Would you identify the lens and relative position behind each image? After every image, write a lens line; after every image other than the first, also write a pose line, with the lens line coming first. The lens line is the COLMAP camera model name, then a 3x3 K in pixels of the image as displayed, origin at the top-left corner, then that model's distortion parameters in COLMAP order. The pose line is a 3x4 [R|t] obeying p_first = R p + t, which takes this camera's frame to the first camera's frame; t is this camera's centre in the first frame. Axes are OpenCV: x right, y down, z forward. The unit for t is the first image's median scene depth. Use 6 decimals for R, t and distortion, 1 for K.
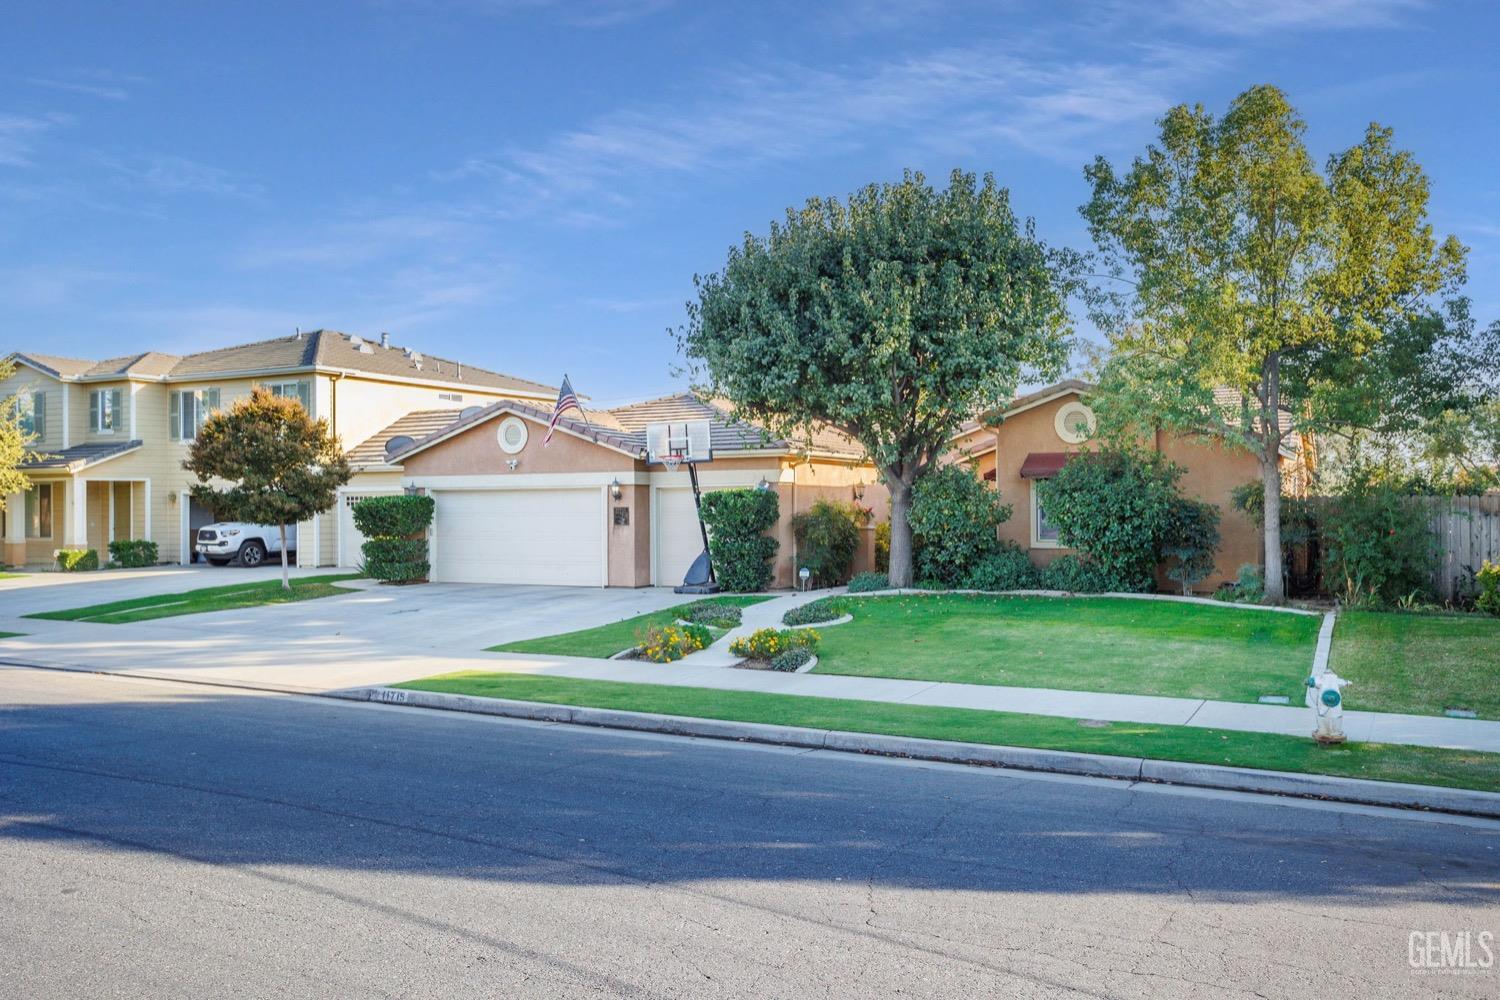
lens RADIAL K [[1204.9, 0, 750.0], [0, 1204.9, 500.0], [0, 0, 1]] dist [-0.045389, -0.000276]
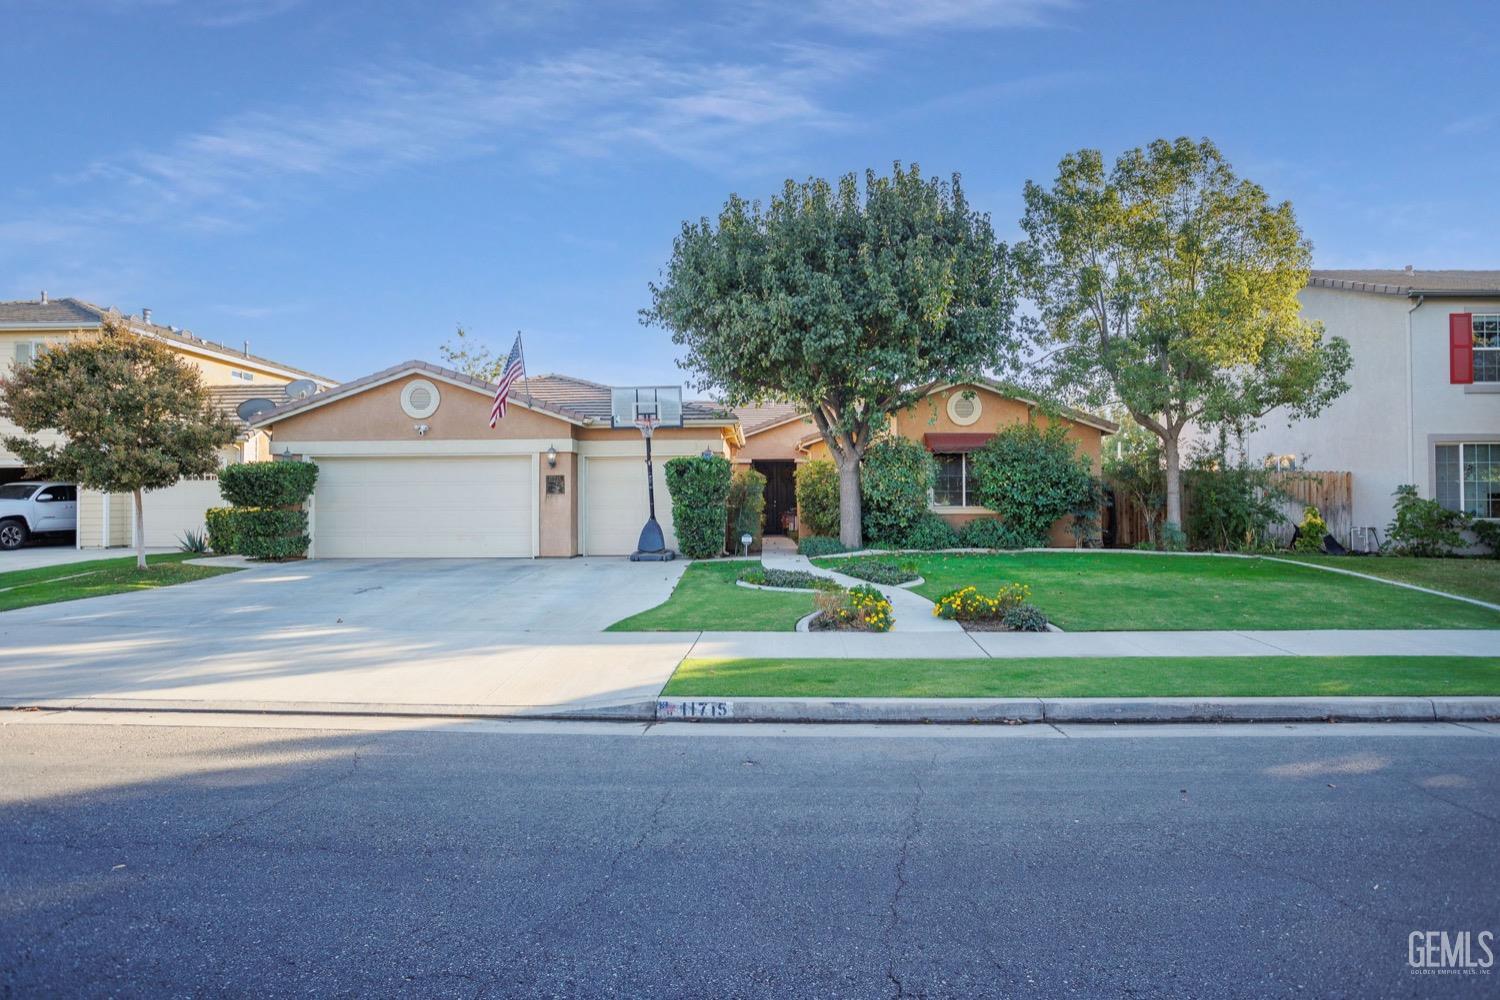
lens RADIAL K [[849.8, 0, 750.0], [0, 849.8, 500.0], [0, 0, 1]] dist [-0.072510, 0.035692]
pose [[0.900081, 0.003772, 0.435706, -0.268654], [-0.002924, 0.999992, -0.002616, 0.027866], [-0.435713, 0.001080, 0.900085, 0.319336]]
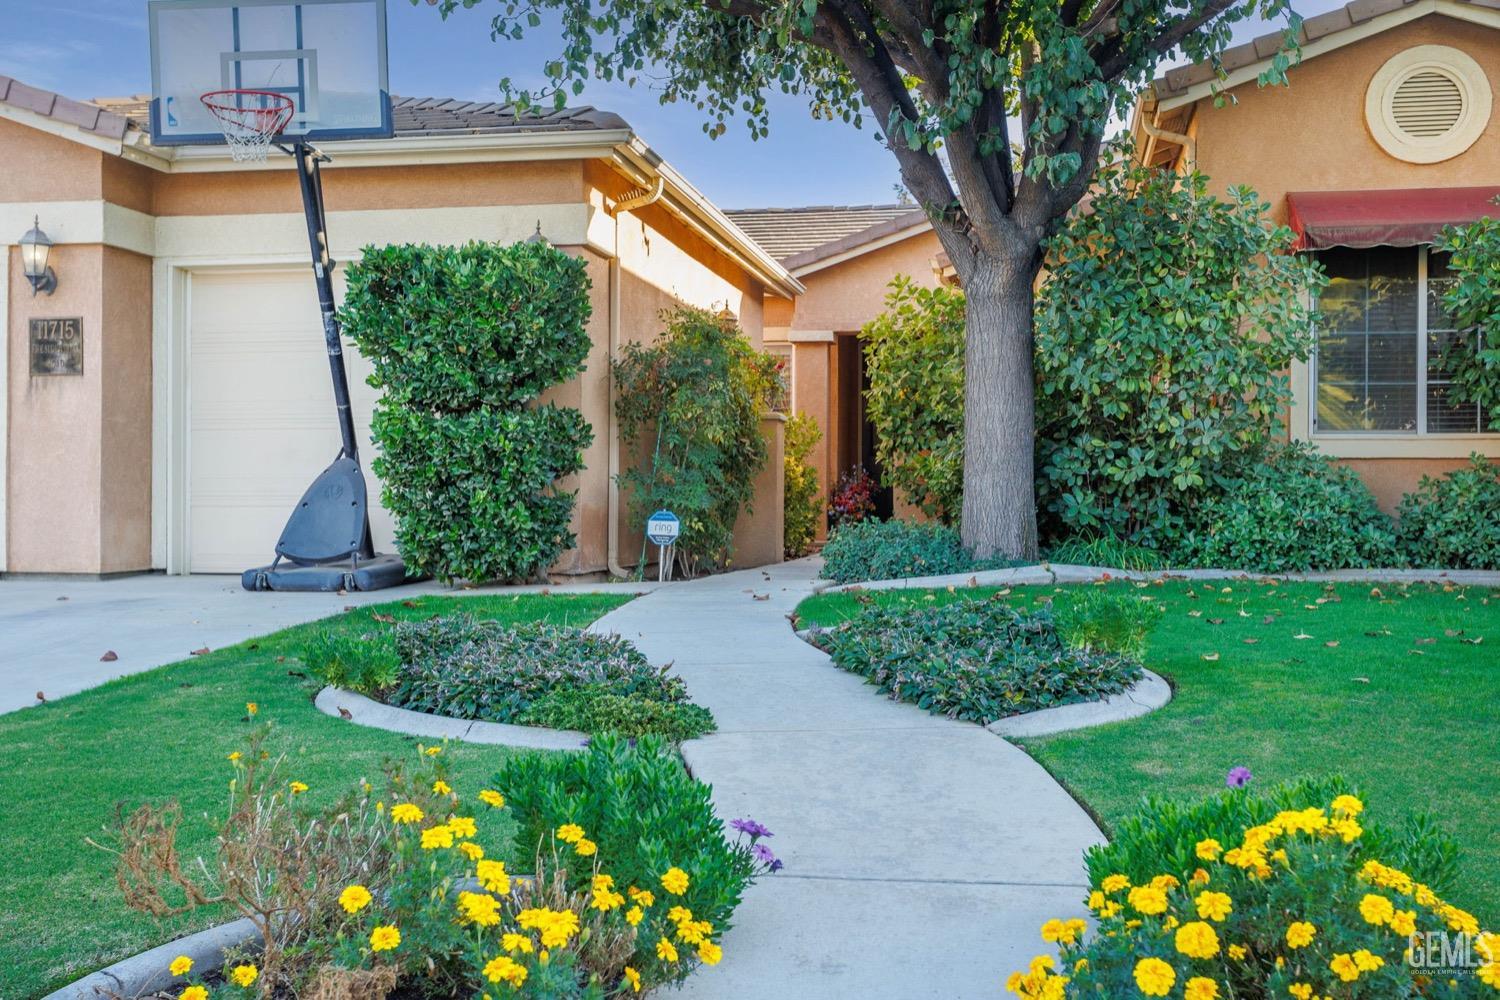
lens RADIAL K [[1651.3, 0, 750.0], [0, 1651.3, 500.0], [0, 0, 1]] dist [-0.016997, 0.044294]
pose [[0.959232, 0.009081, 0.282473, -0.056021], [-0.010696, 0.999934, 0.004176, 0.050129], [-0.282416, -0.007027, 0.959266, 0.552160]]
